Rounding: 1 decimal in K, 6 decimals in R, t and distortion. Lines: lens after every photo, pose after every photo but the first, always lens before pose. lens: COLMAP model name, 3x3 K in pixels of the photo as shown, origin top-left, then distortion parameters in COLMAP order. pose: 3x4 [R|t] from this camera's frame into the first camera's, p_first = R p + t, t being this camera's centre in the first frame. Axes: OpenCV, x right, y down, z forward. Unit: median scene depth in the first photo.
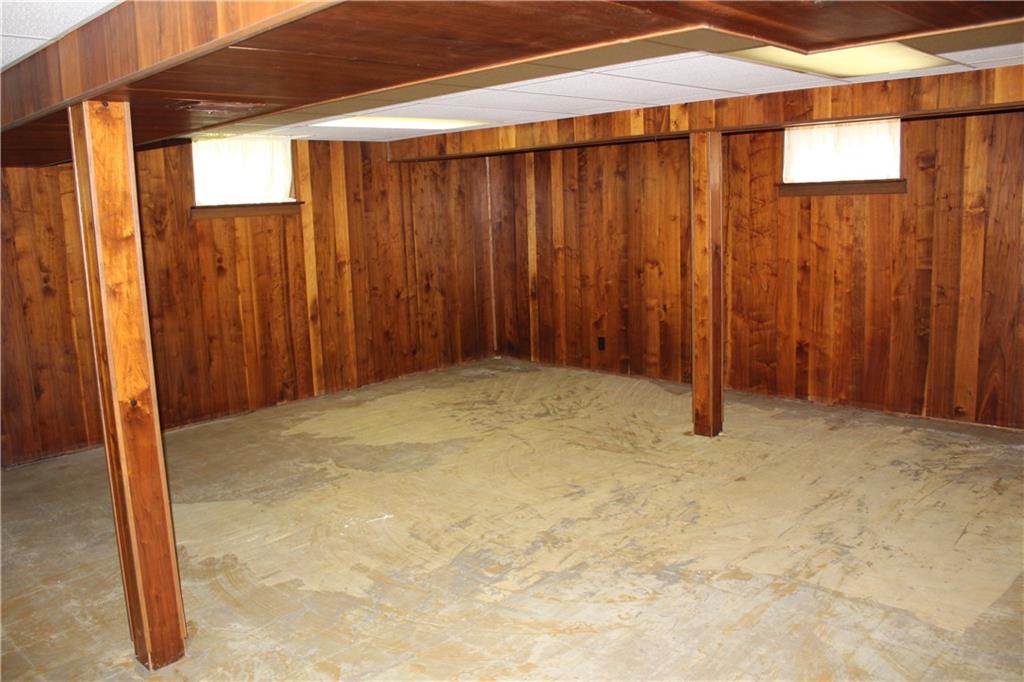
lens RADIAL K [[842.4, 0, 508.7], [0, 842.4, 336.4], [0, 0, 1]] dist [-0.163124, 0.146682]
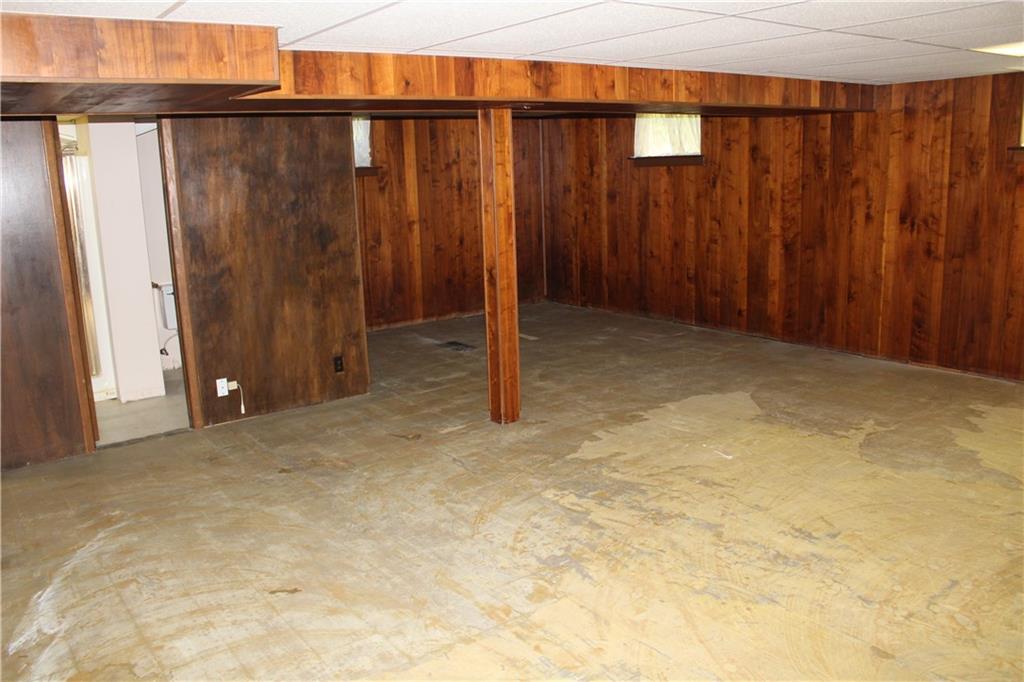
lens RADIAL K [[842.4, 0, 508.7], [0, 842.4, 336.4], [0, 0, 1]] dist [-0.163124, 0.146682]
pose [[-0.154223, 0.243014, -0.957684, 0.909670], [-0.115203, 0.958247, 0.261709, -0.183977], [0.981297, 0.150690, -0.119788, 0.856768]]
